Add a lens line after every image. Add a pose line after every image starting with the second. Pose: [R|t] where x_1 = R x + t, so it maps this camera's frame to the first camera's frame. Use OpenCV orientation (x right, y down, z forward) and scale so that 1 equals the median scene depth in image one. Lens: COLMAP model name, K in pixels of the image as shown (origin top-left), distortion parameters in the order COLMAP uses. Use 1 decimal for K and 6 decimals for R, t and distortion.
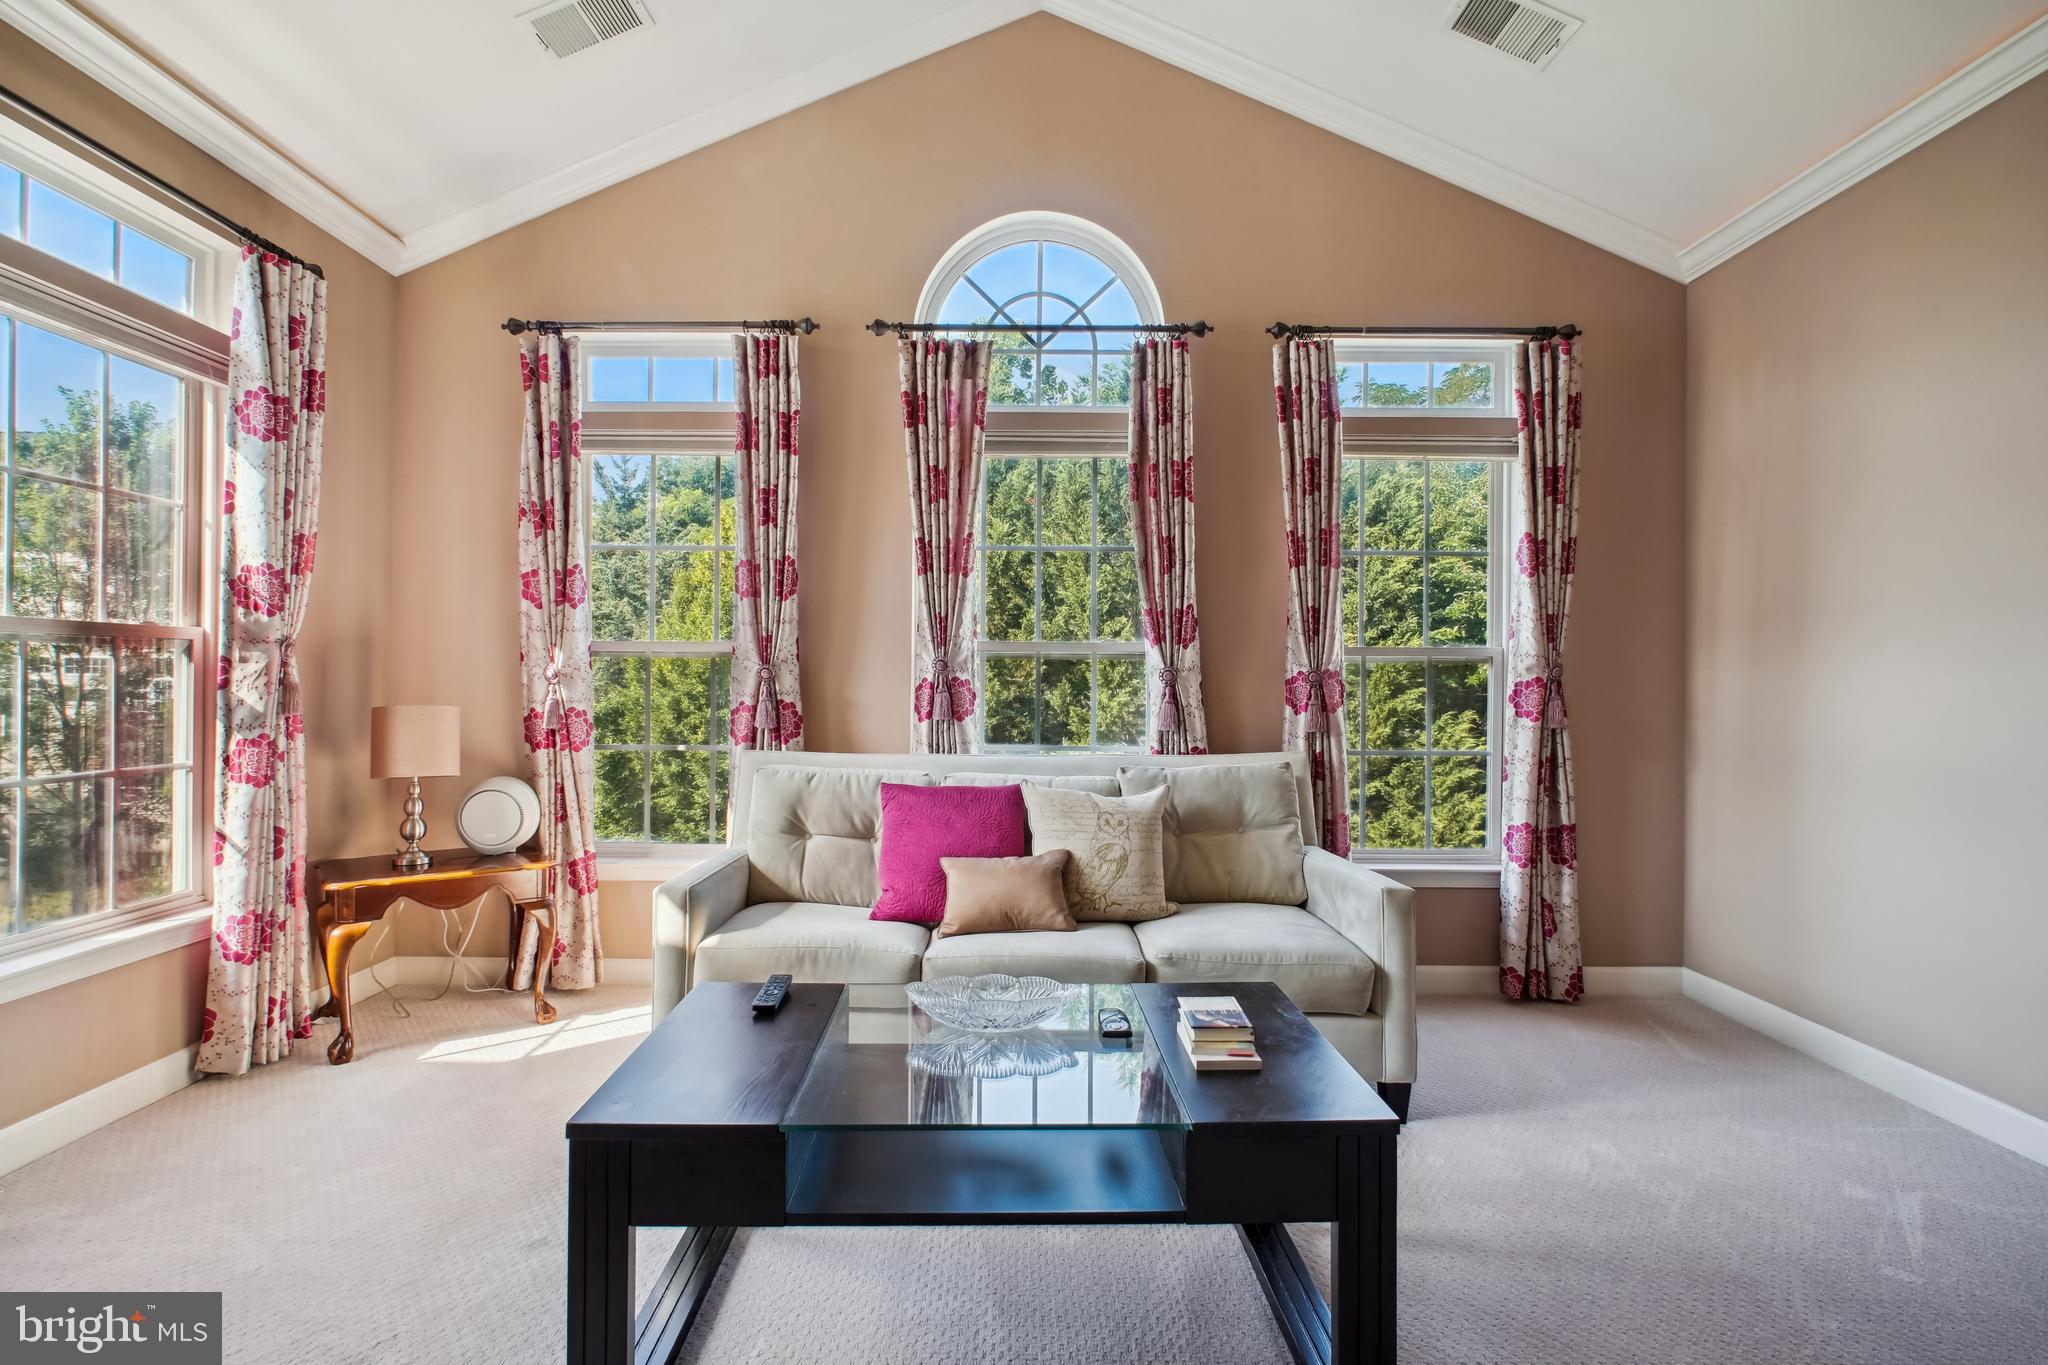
lens RADIAL K [[987.4, 0, 1031.2], [0, 987.4, 687.7], [0, 0, 1]] dist [-0.003169, 0.000663]
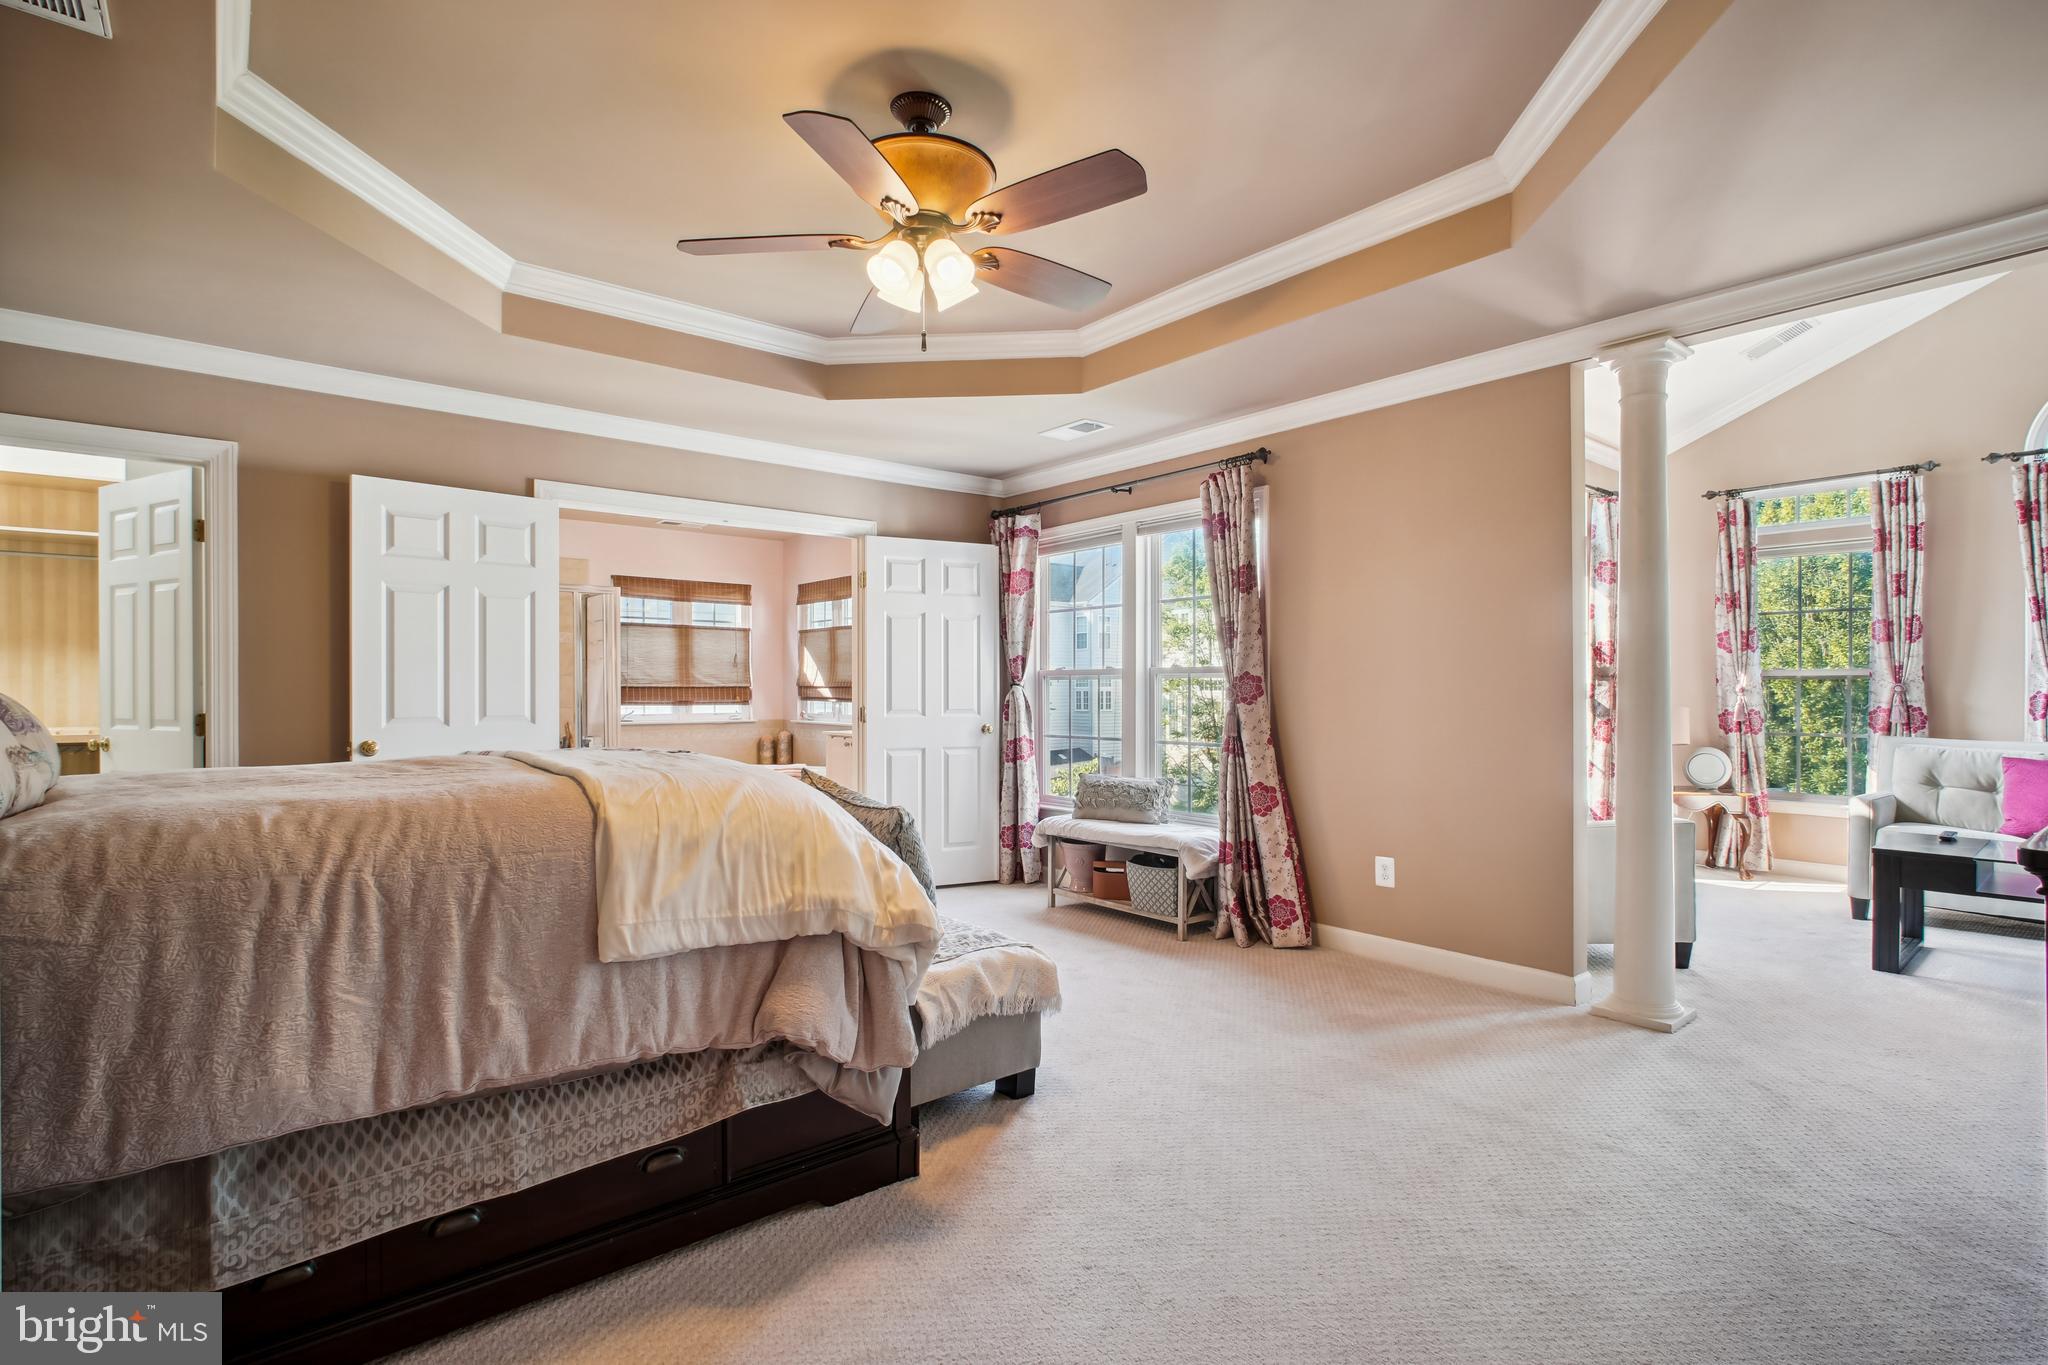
lens RADIAL K [[987.4, 0, 1031.2], [0, 987.4, 687.7], [0, 0, 1]] dist [-0.003169, 0.000663]
pose [[0.627615, -0.008617, -0.778476, 0.092475], [-0.001014, 0.999929, -0.011887, 0.004240], [0.778523, 0.008250, 0.627561, -1.100117]]
